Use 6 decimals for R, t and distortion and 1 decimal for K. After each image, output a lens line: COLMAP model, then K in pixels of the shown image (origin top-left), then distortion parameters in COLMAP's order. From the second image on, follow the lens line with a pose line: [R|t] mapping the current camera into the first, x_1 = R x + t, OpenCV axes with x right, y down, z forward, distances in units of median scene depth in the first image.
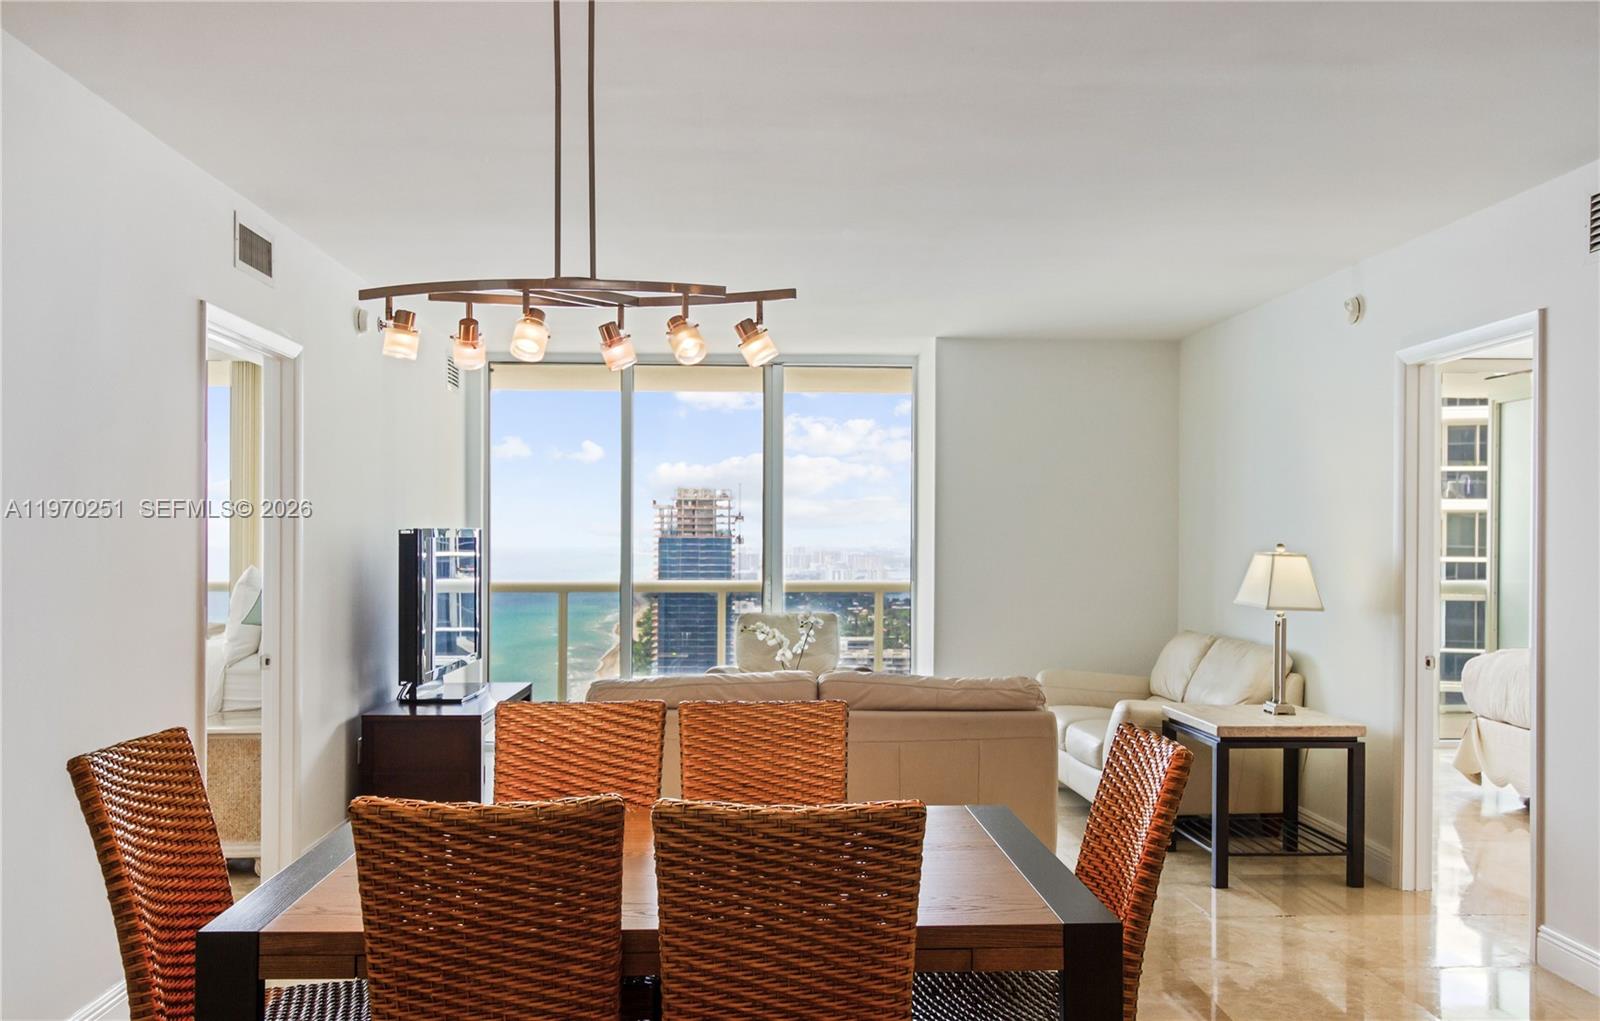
lens RADIAL K [[1368.5, 0, 806.0], [0, 1368.5, 557.9], [0, 0, 1]] dist [0.007372, 0.003490]
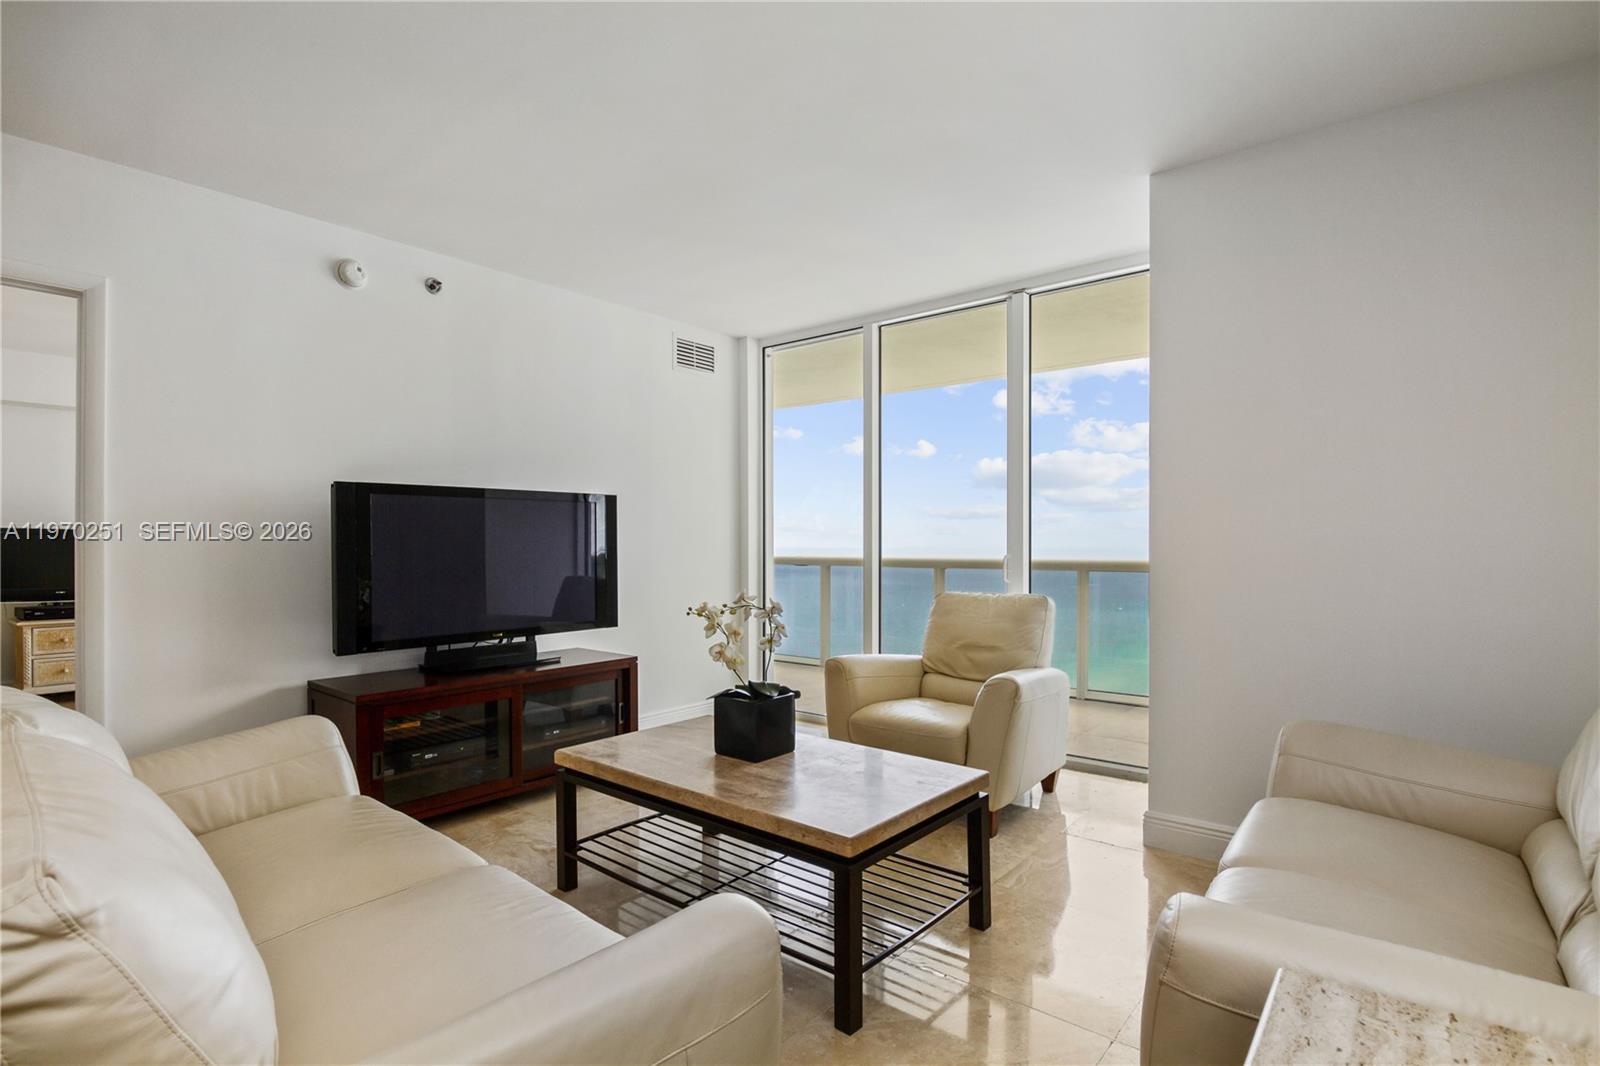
lens RADIAL K [[768.7, 0, 800.0], [0, 768.7, 533.0], [0, 0, 1]] dist [0.000893, -0.010331]
pose [[0.749802, -0.015059, -0.661491, 0.312330], [-0.000465, 0.999729, -0.023286, 0.026854], [0.661662, 0.017768, 0.749591, 0.923028]]
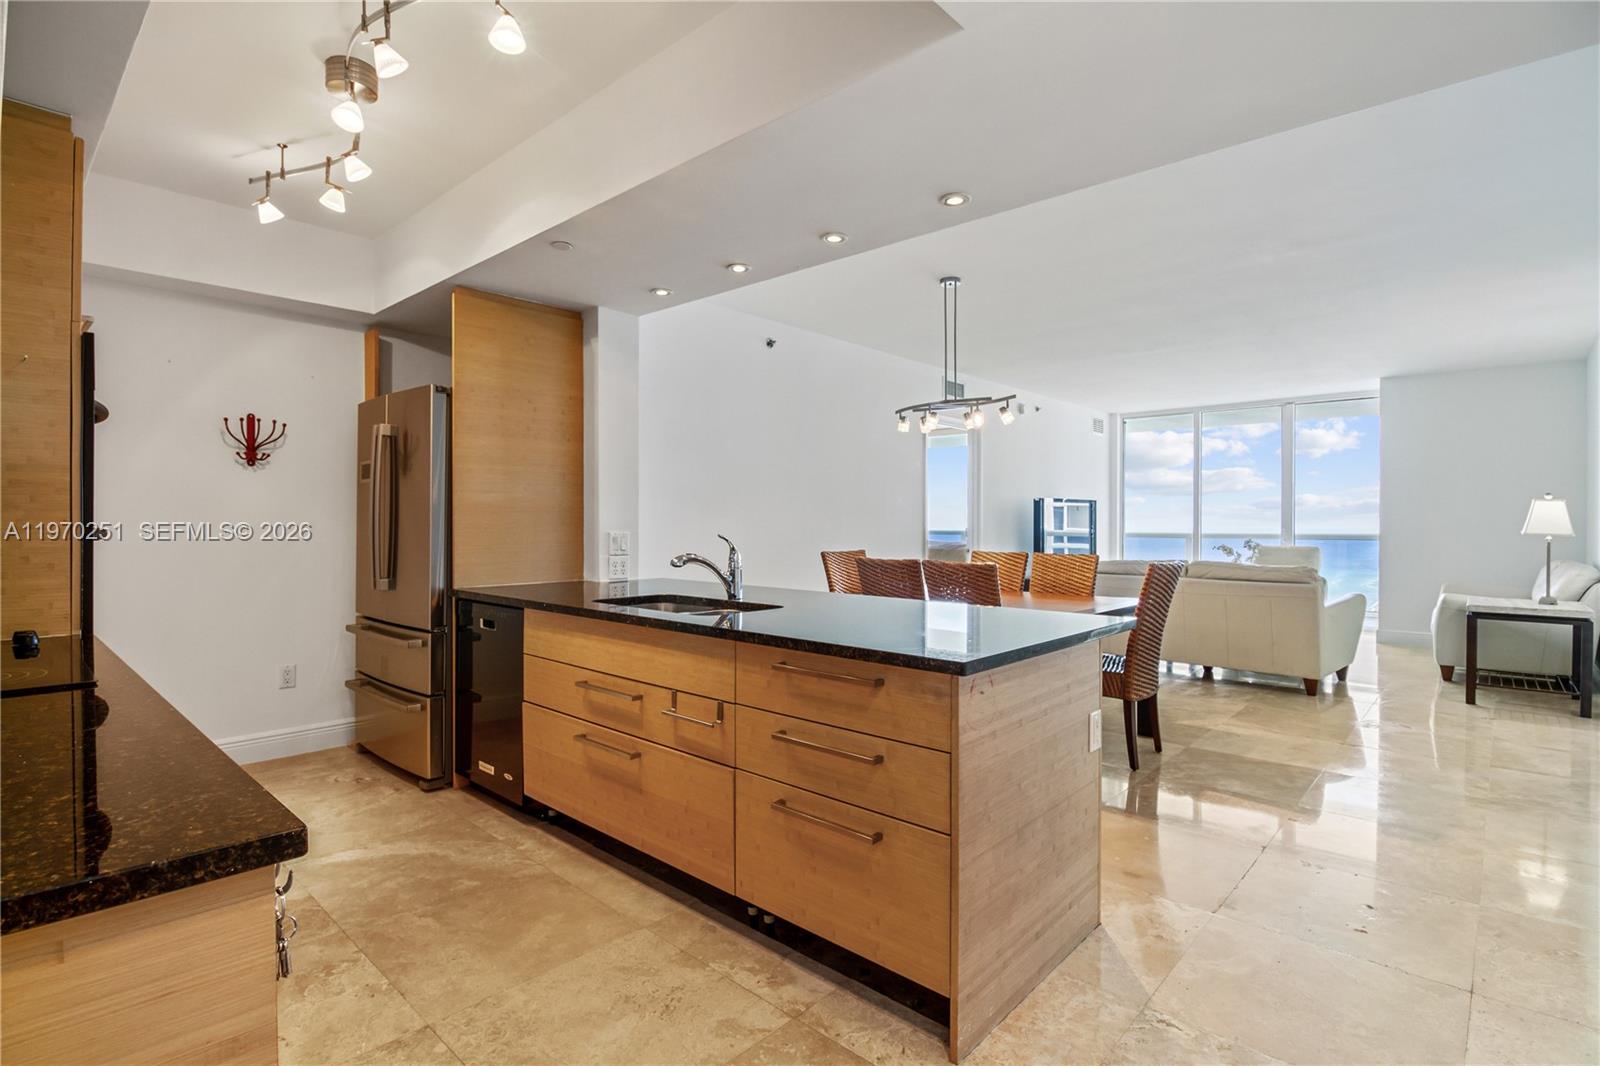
lens RADIAL K [[767.5, 0, 800.0], [0, 767.5, 533.0], [0, 0, 1]] dist [0.000841, -0.016976]
pose [[0.707305, 0.007875, -0.706865, 0.375867], [-0.008563, 0.999960, 0.002572, 0.041734], [0.706857, 0.004233, 0.707344, -0.203557]]
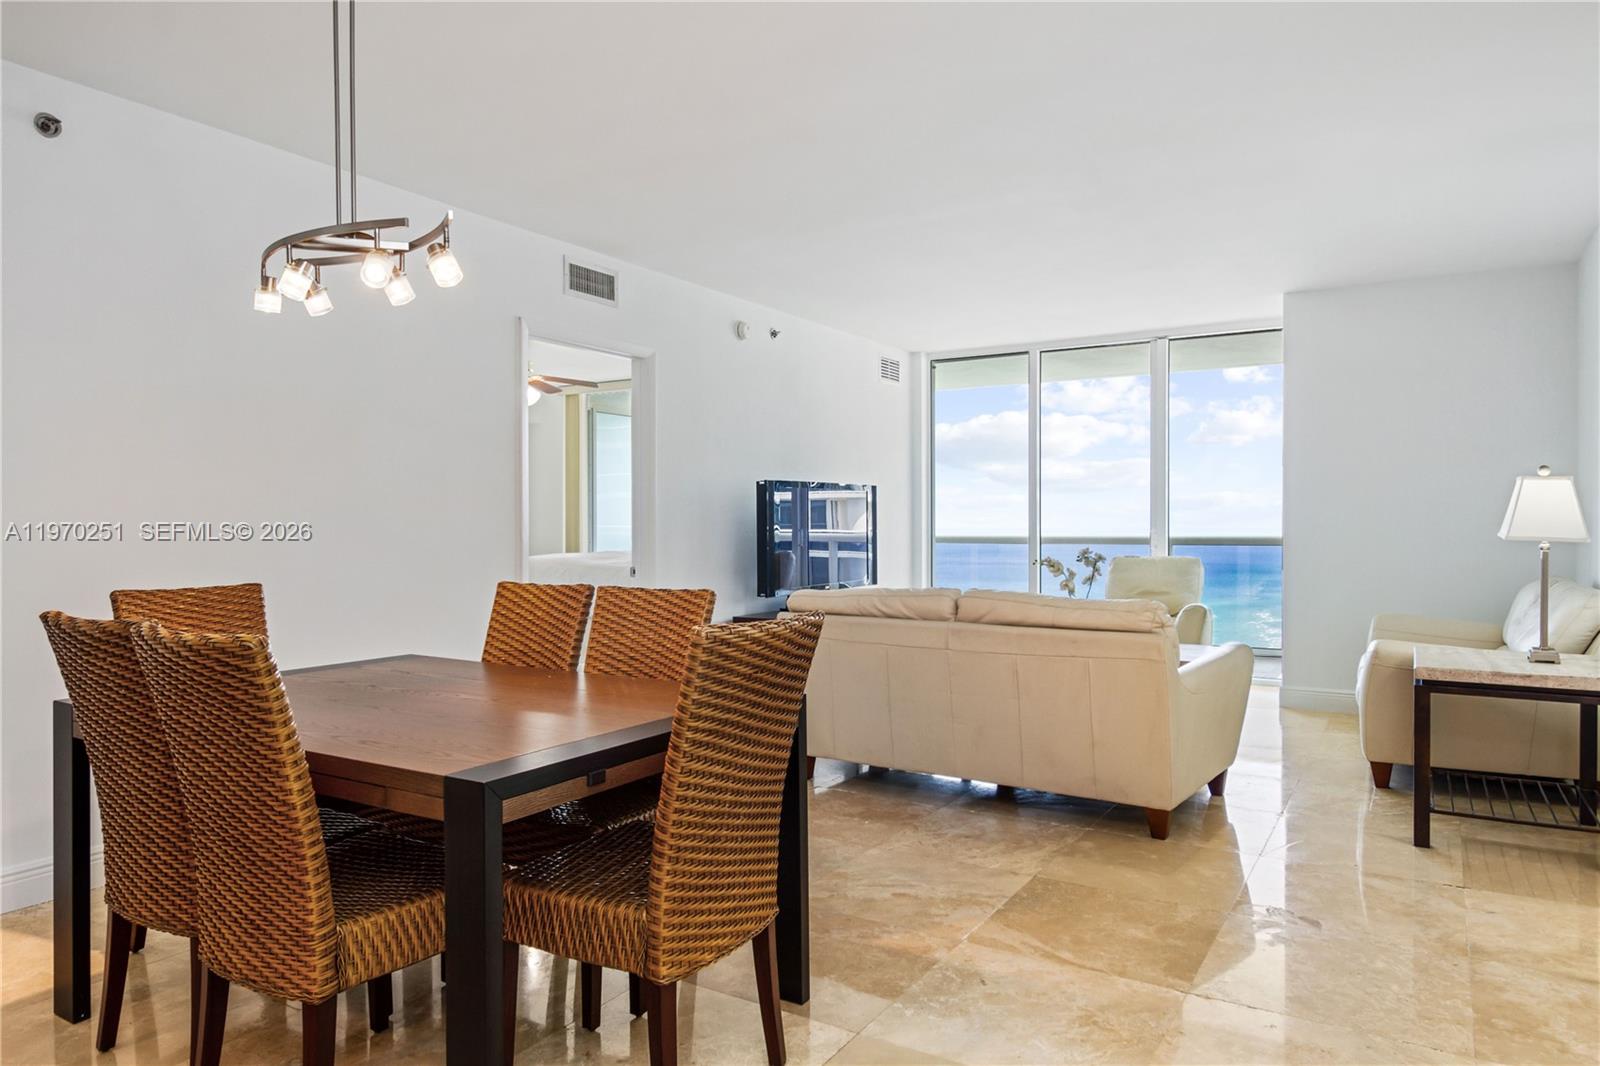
lens RADIAL K [[1006.4, 0, 800.0], [0, 1006.4, 533.0], [0, 0, 1]] dist [0.003733, -0.033622]
pose [[0.824903, -0.000718, -0.565273, 0.337952], [-0.001497, 0.999993, -0.003454, 0.038152], [0.565272, 0.003696, 0.824896, 0.226983]]
